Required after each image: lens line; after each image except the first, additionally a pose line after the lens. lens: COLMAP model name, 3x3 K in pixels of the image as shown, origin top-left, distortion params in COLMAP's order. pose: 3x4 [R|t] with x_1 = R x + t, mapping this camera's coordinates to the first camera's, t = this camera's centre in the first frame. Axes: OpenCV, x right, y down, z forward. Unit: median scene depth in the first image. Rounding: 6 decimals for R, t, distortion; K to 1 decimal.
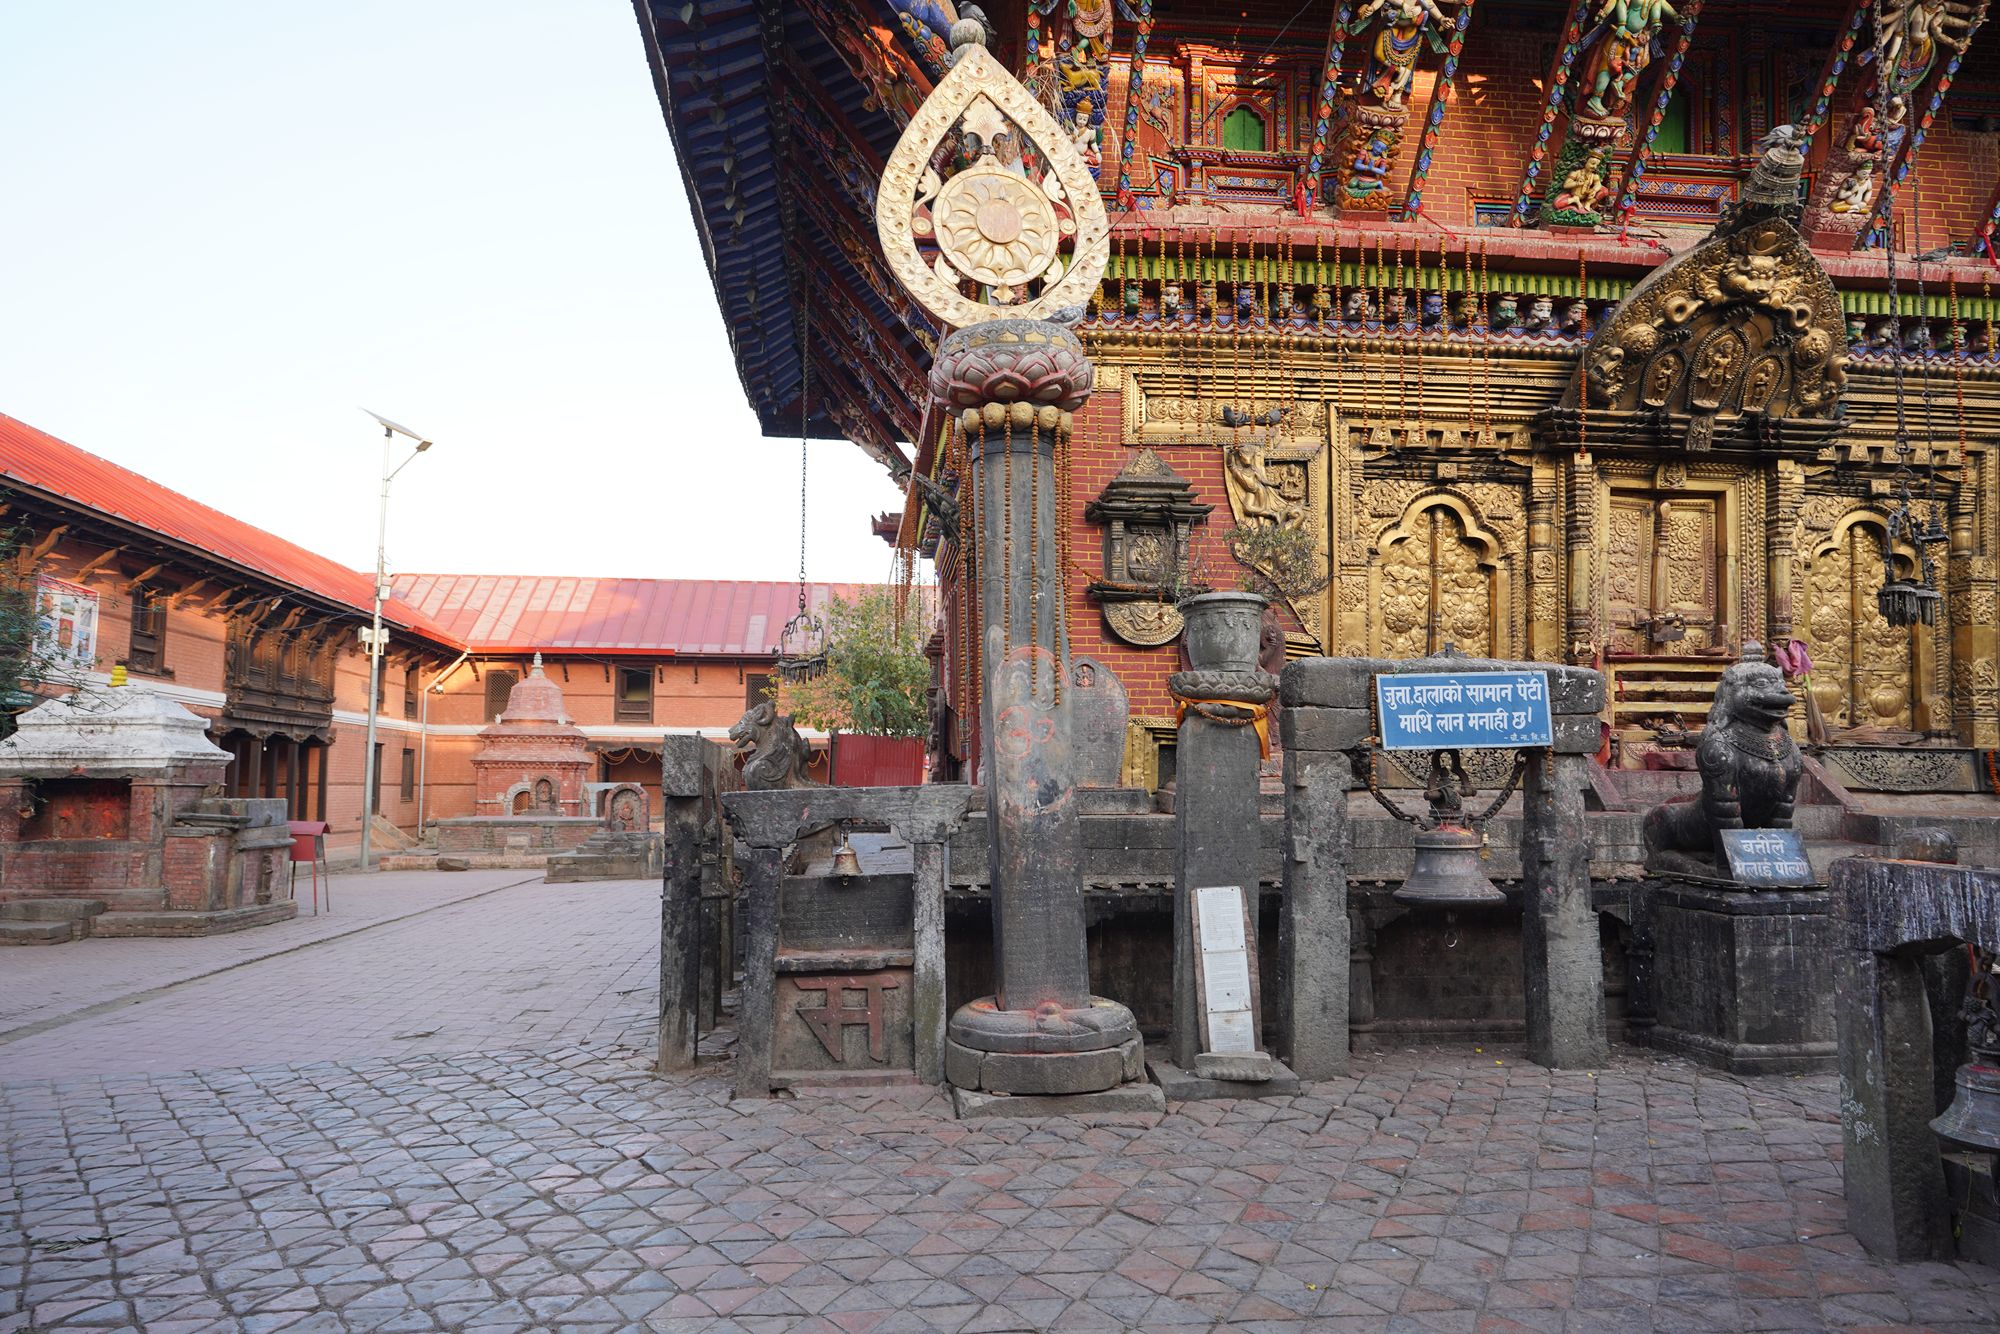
lens RADIAL K [[1311.8, 0, 992.0], [0, 1311.8, 671.3], [0, 0, 1]] dist [-0.020265, 0.021019]
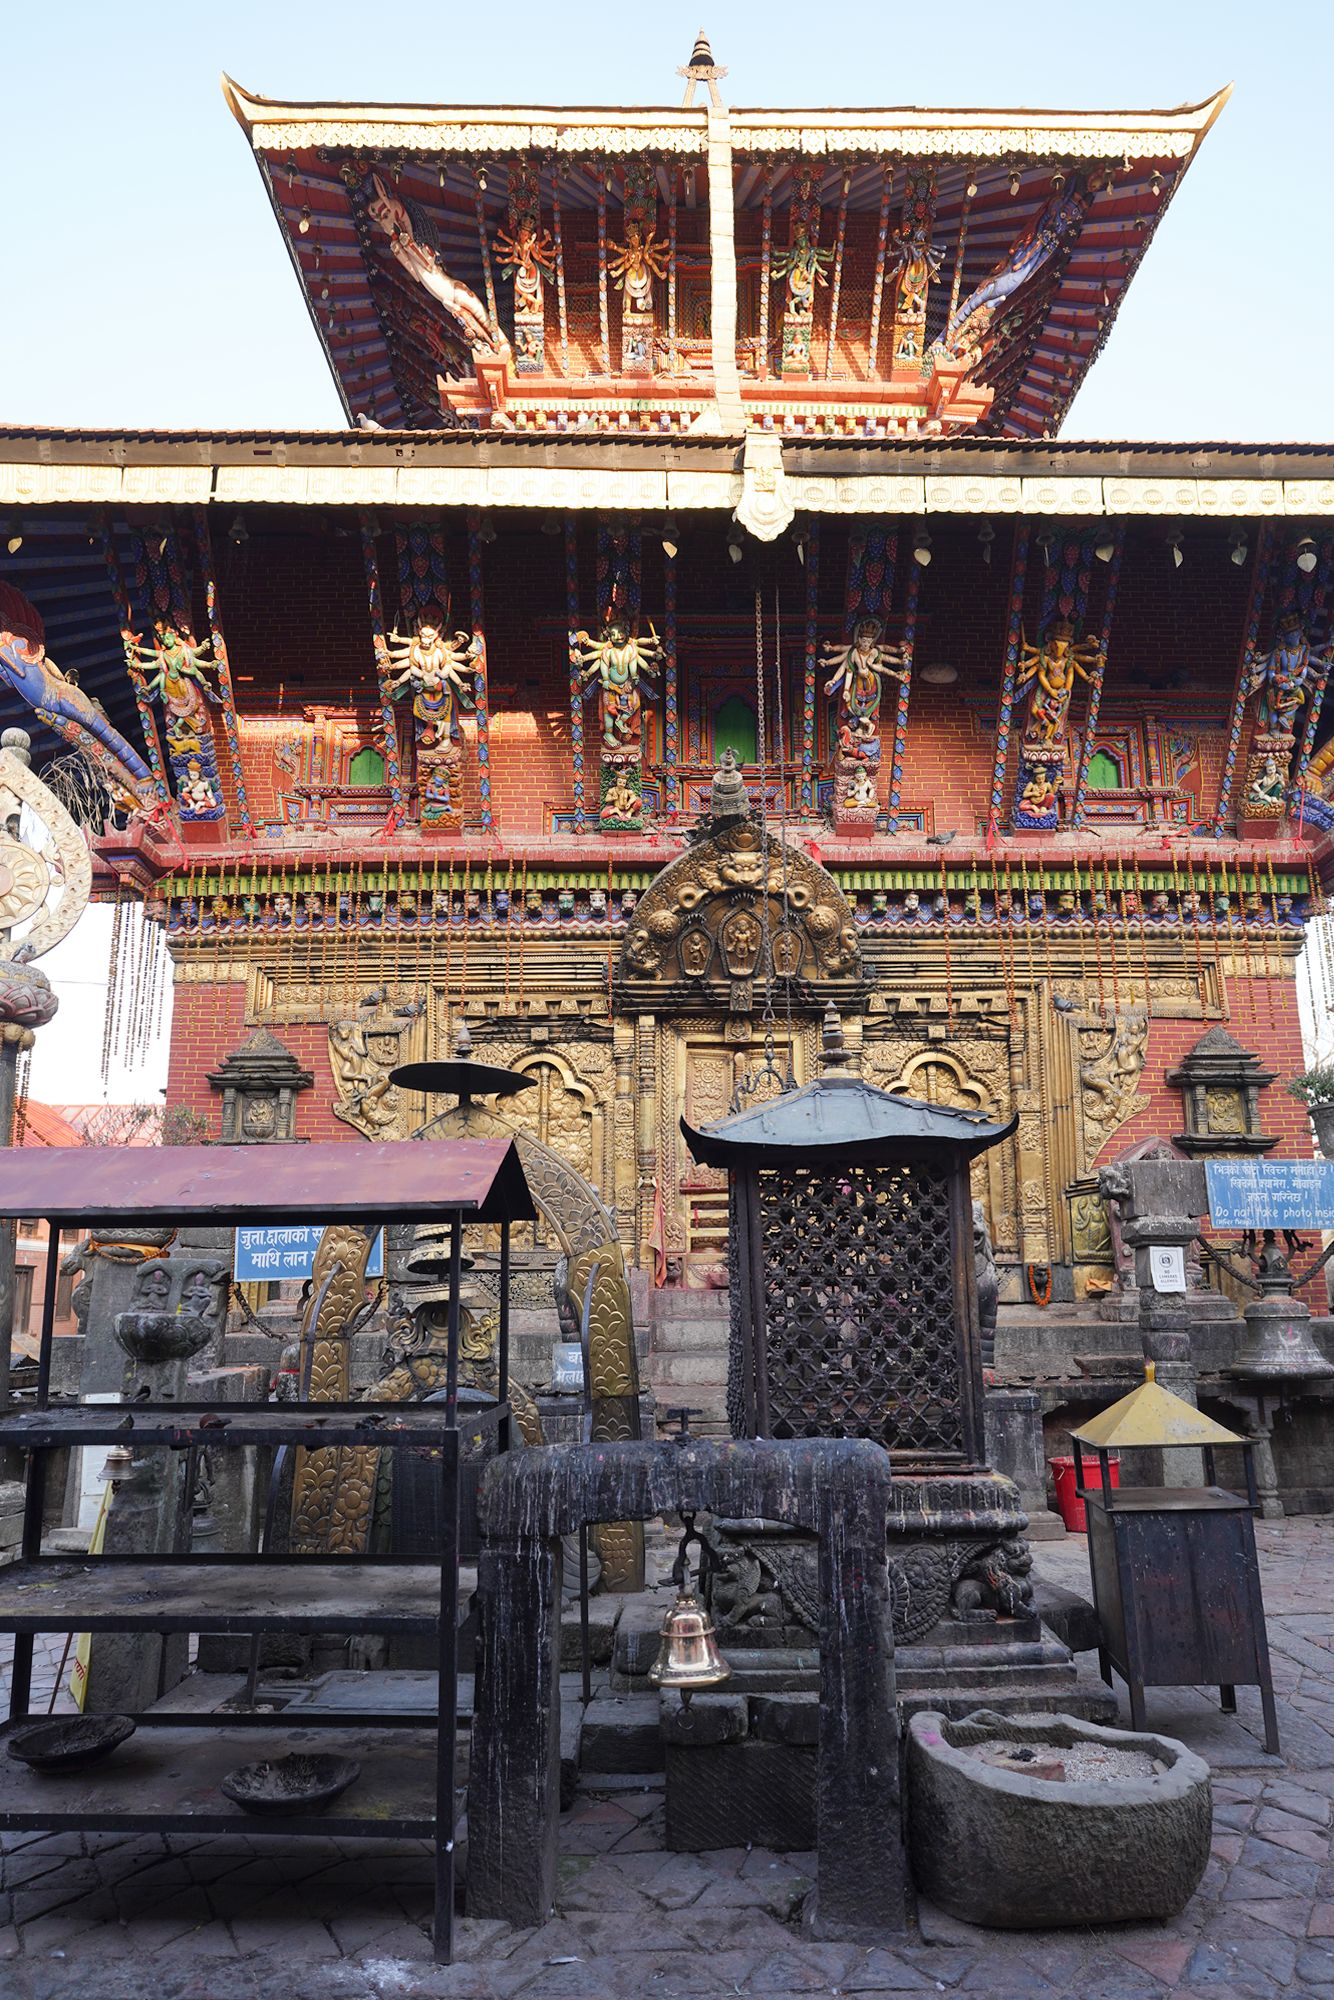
lens RADIAL K [[1311.8, 0, 663.2], [0, 1311.8, 999.2], [0, 0, 1]] dist [-0.020265, 0.021019]
pose [[0.995403, -0.036568, -0.088517, 0.586932], [0.024309, 0.990437, -0.135807, -0.020724], [0.092636, 0.133031, 0.986773, -0.173002]]
